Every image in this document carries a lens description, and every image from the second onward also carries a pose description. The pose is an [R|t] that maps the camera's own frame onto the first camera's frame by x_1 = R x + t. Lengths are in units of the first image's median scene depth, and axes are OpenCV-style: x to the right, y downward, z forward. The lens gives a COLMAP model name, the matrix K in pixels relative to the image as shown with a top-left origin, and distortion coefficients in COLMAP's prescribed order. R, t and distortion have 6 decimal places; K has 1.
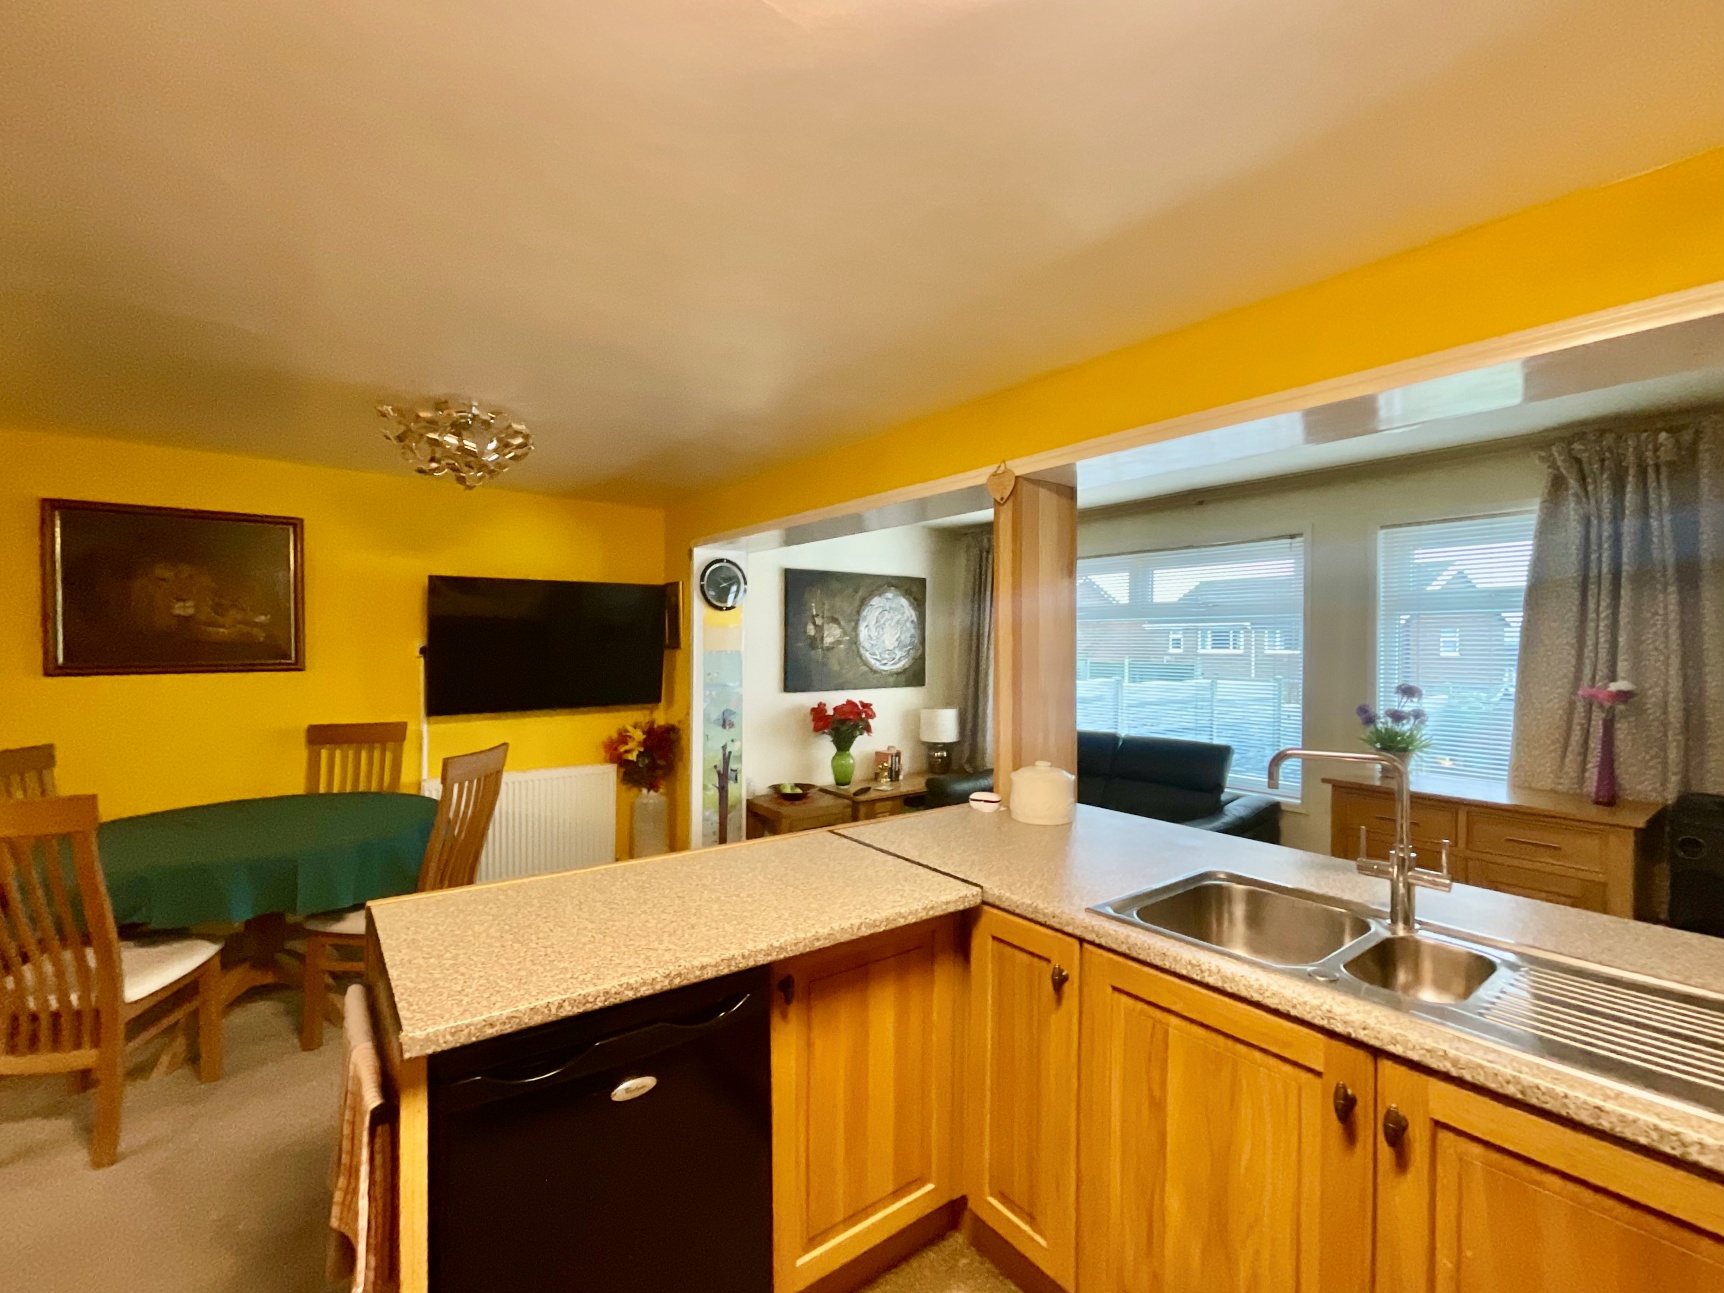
lens RADIAL K [[740.1, 0, 863.9], [0, 740.1, 650.4], [0, 0, 1]] dist [-0.005294, -0.000232]
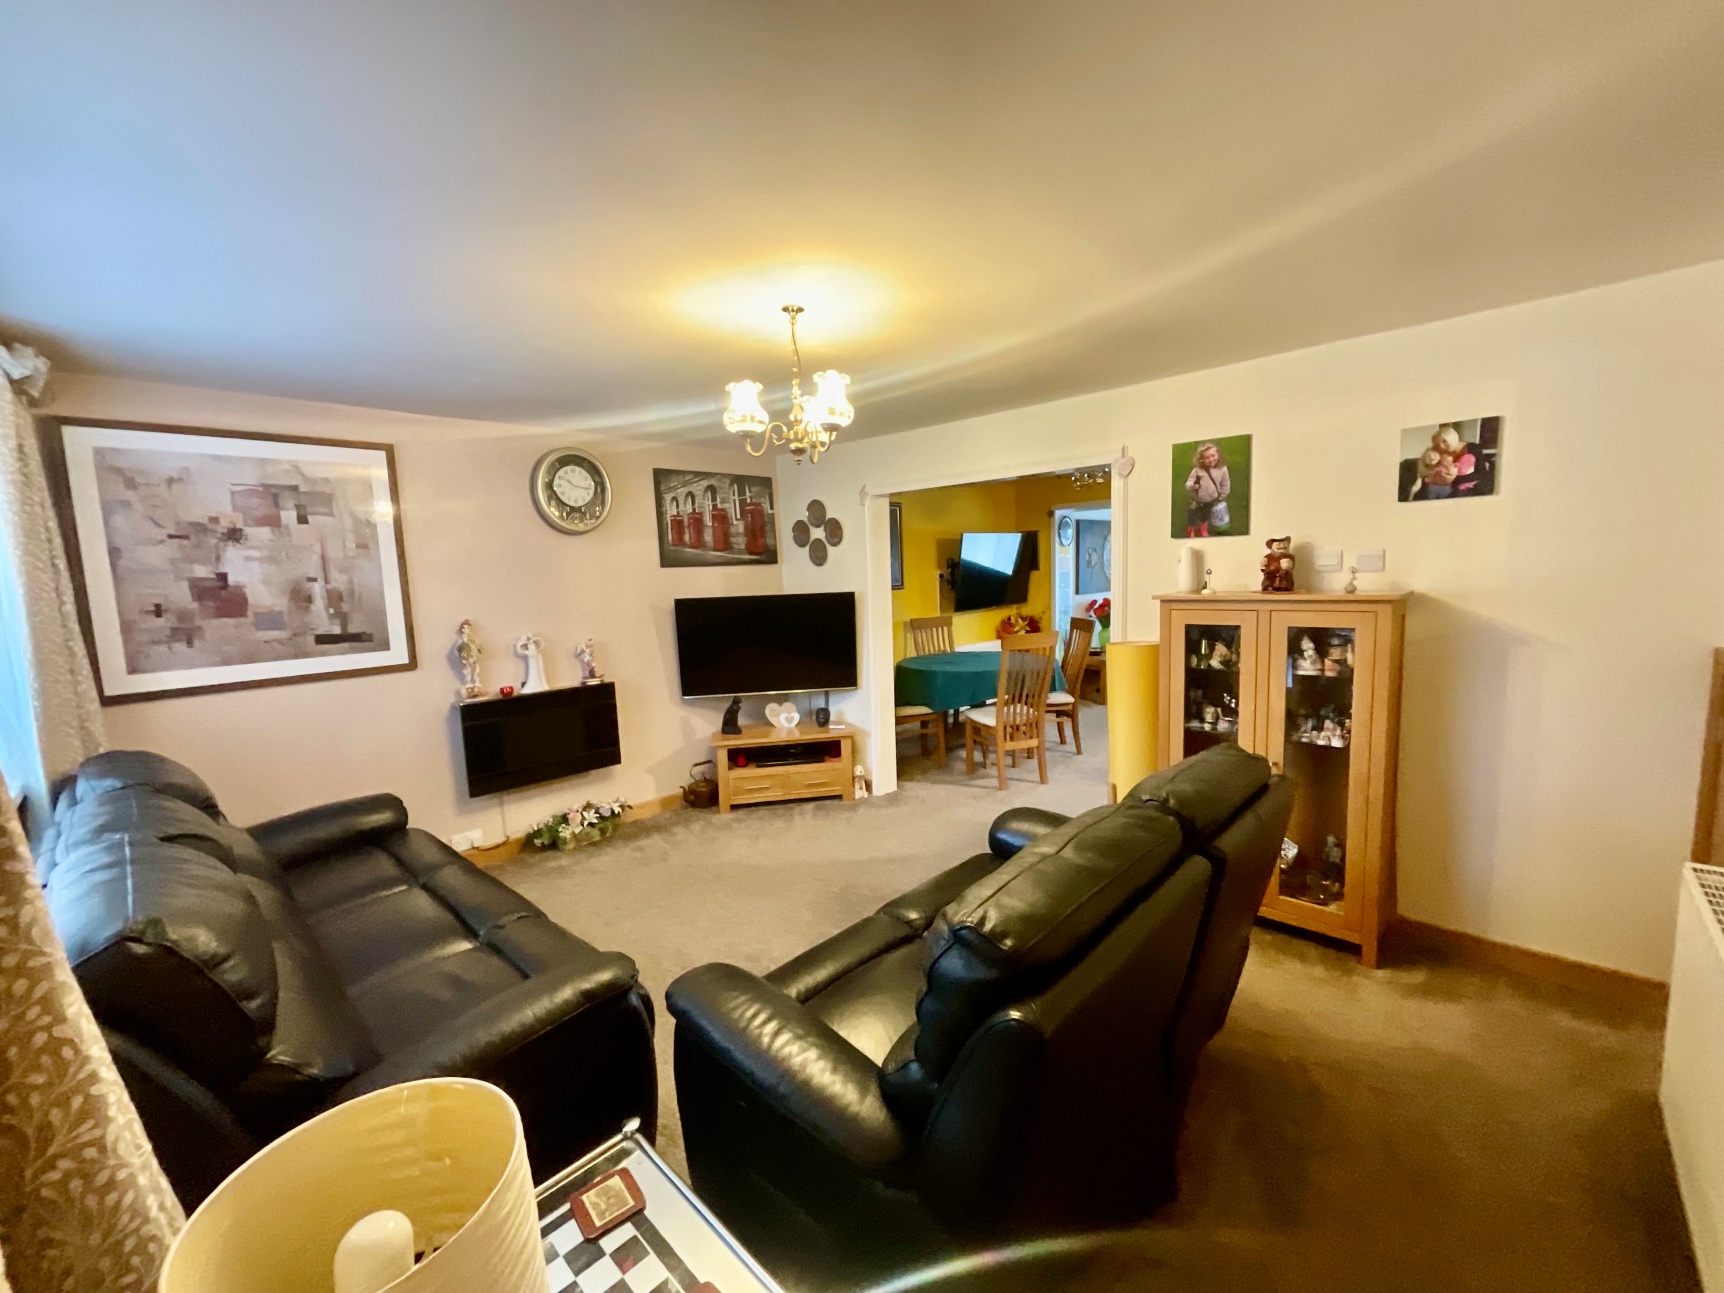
lens RADIAL K [[695.4, 0, 867.5], [0, 695.4, 649.6], [0, 0, 1]] dist [-0.002052, -0.000243]
pose [[0.986421, -0.063154, 0.151612, -0.888540], [0.048441, 0.993922, 0.098855, 0.002763], [-0.156933, -0.090168, 0.983484, -0.522488]]
